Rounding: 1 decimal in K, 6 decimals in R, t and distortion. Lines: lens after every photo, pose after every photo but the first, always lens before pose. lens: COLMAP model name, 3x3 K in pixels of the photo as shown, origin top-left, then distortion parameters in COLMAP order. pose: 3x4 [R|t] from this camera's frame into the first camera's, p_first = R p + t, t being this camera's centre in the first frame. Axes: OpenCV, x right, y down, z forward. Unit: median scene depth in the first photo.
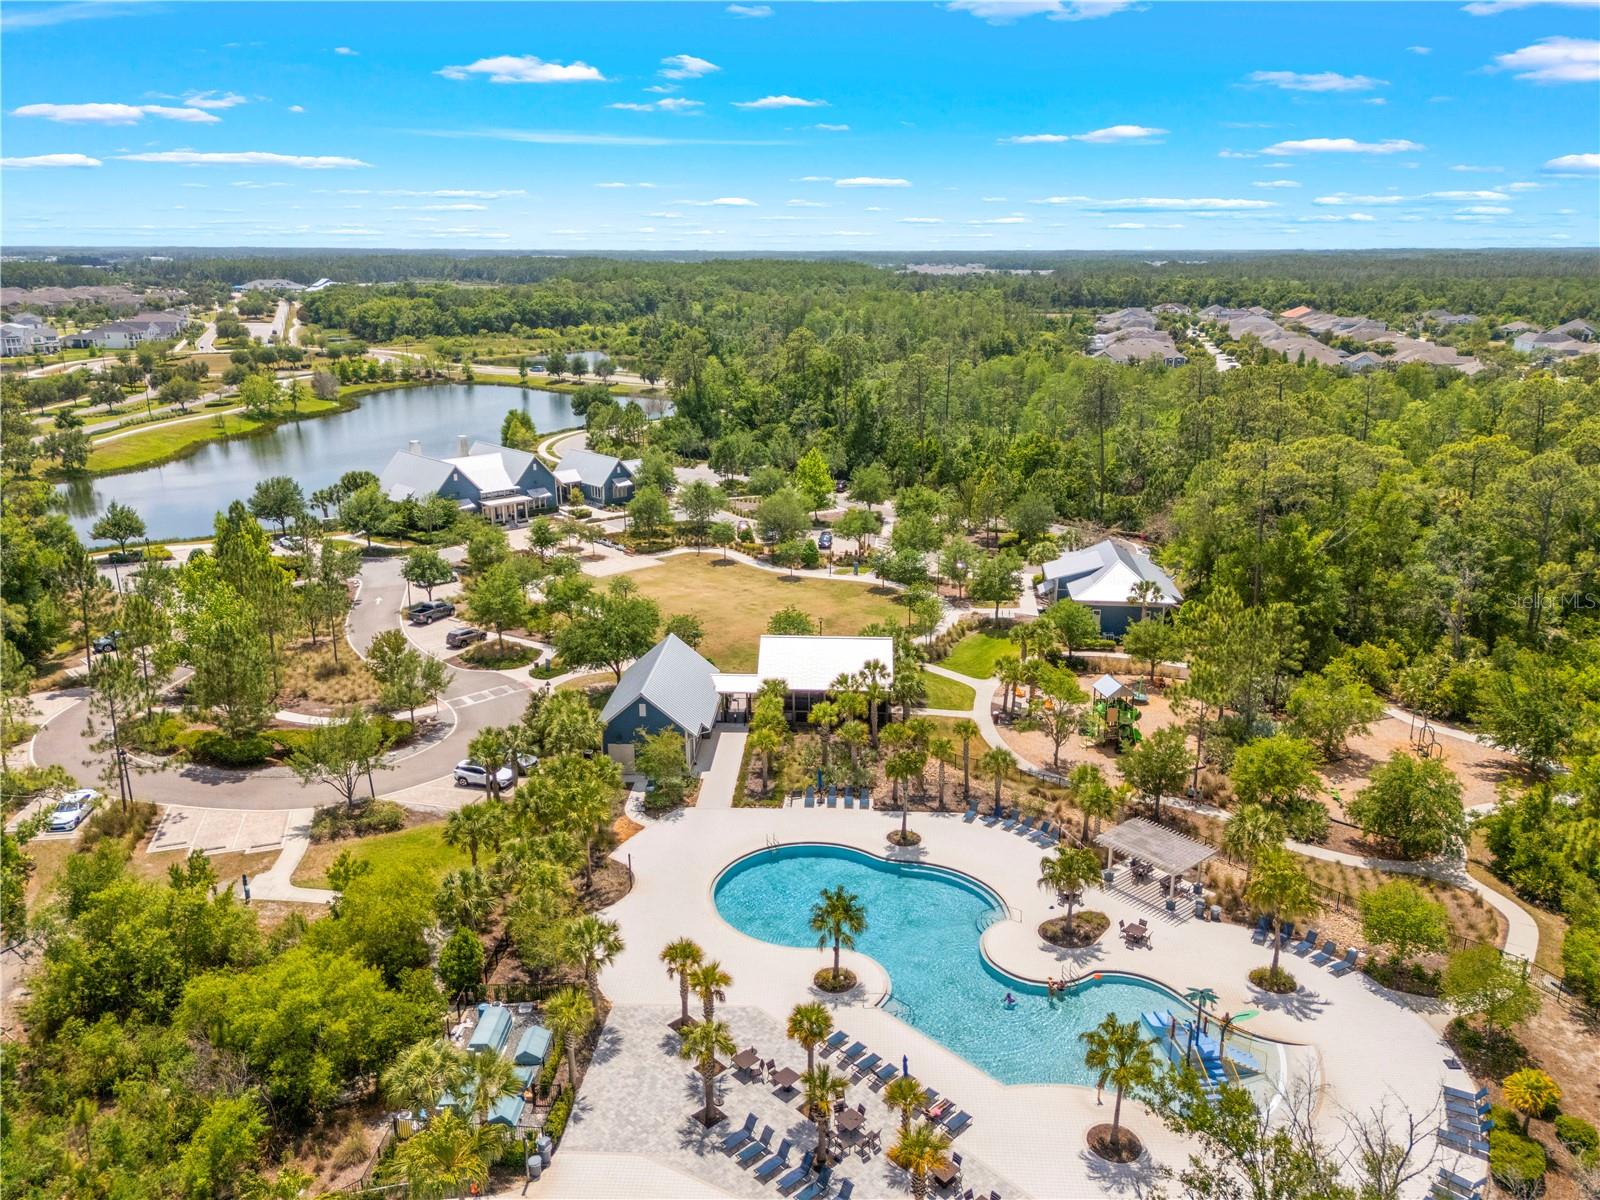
lens RADIAL K [[1144.5, 0, 831.7], [0, 1144.5, 646.6], [0, 0, 1]] dist [0.046143, -0.023591]
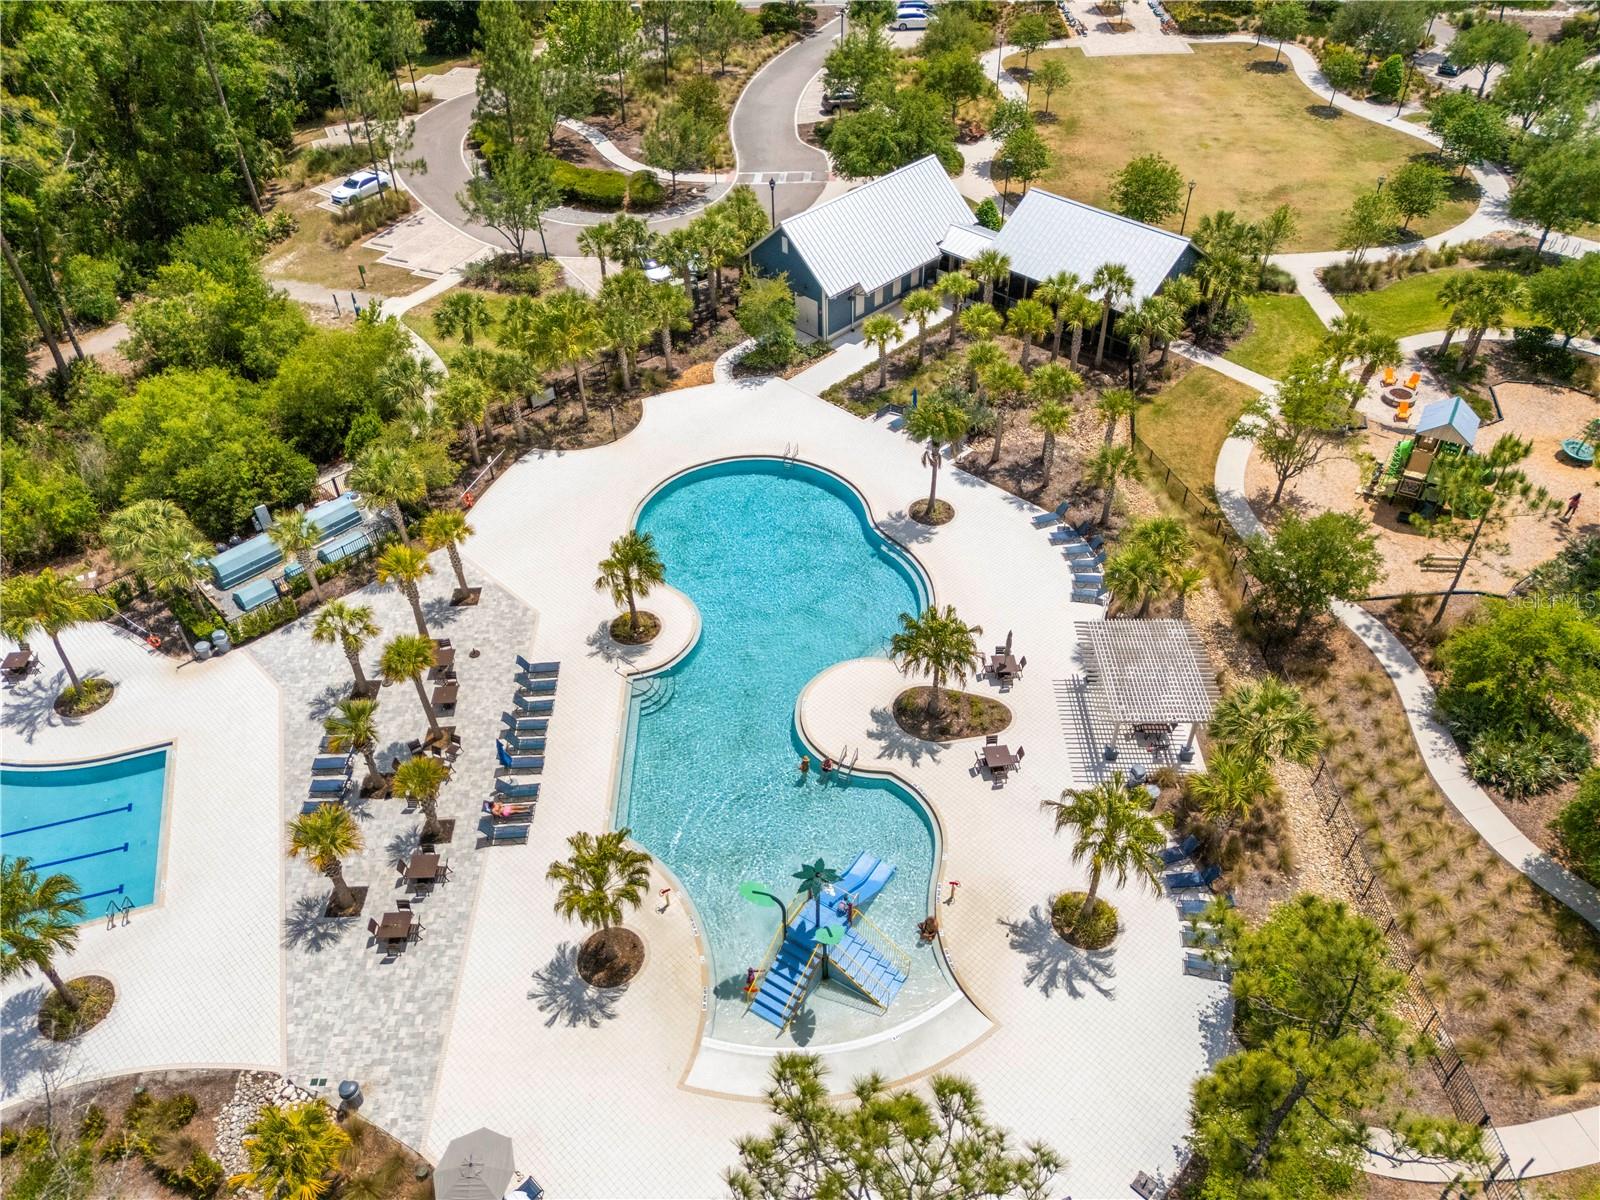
lens RADIAL K [[1144.5, 0, 851.7], [0, 1144.5, 632.3], [0, 0, 1]] dist [0.046143, -0.023591]
pose [[0.745340, 0.444100, -0.497236, 0.363897], [-0.198947, 0.860012, 0.469894, -0.092541], [0.636308, -0.251308, 0.729353, 0.321509]]
